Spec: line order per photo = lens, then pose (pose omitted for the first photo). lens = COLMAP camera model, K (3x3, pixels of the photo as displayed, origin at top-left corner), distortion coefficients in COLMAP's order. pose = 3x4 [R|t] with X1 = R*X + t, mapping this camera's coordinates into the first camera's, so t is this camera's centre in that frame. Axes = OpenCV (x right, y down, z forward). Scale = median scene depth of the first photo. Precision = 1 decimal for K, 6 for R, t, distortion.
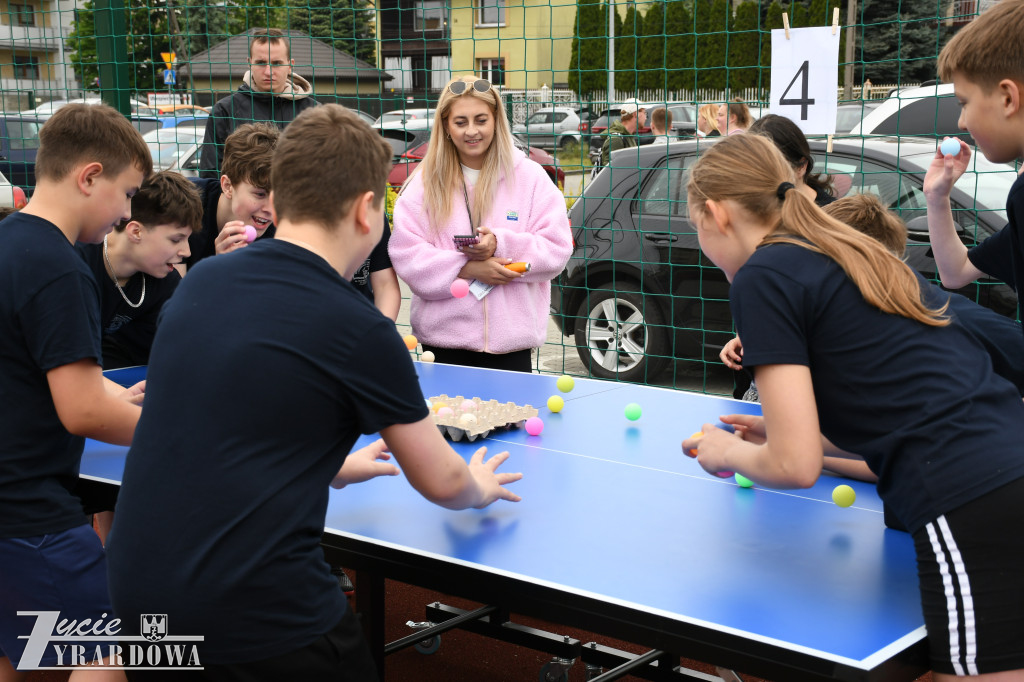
lens RADIAL K [[1614.8, 0, 513.0], [0, 1614.8, 341.8], [0, 0, 1]] dist [0.213115, 0.000000]
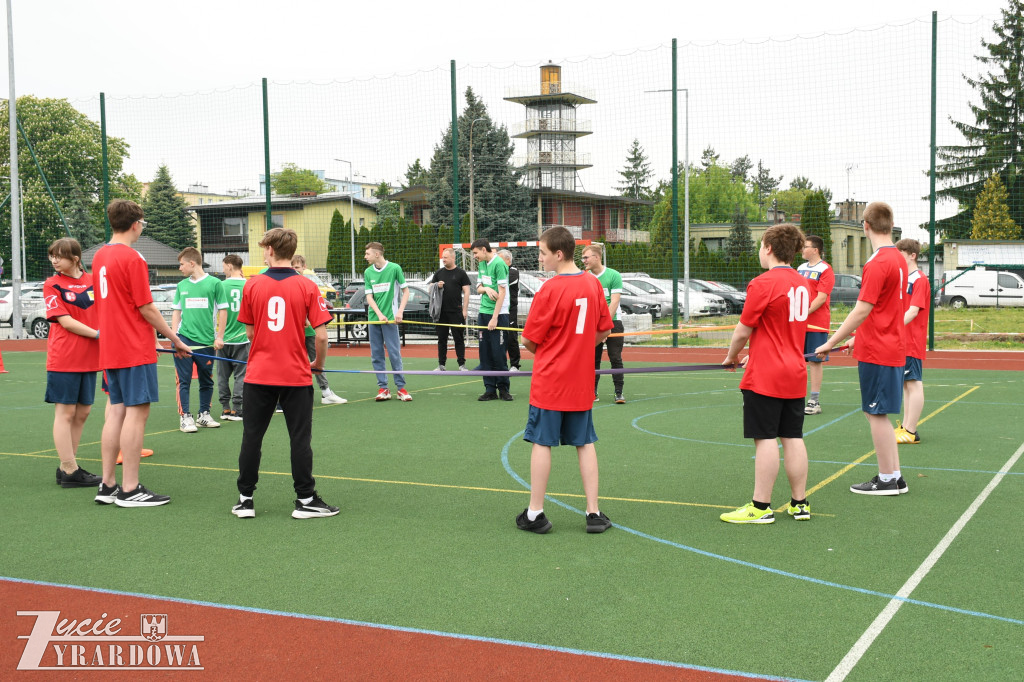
lens RADIAL K [[1614.8, 0, 512.9], [0, 1614.8, 341.3], [0, 0, 1]] dist [0.213115, 0.000000]
pose [[0.986855, -0.018542, 0.160542, -0.039429], [0.035663, 0.993893, -0.104428, 0.083539], [-0.157625, 0.108781, 0.981489, -0.572506]]
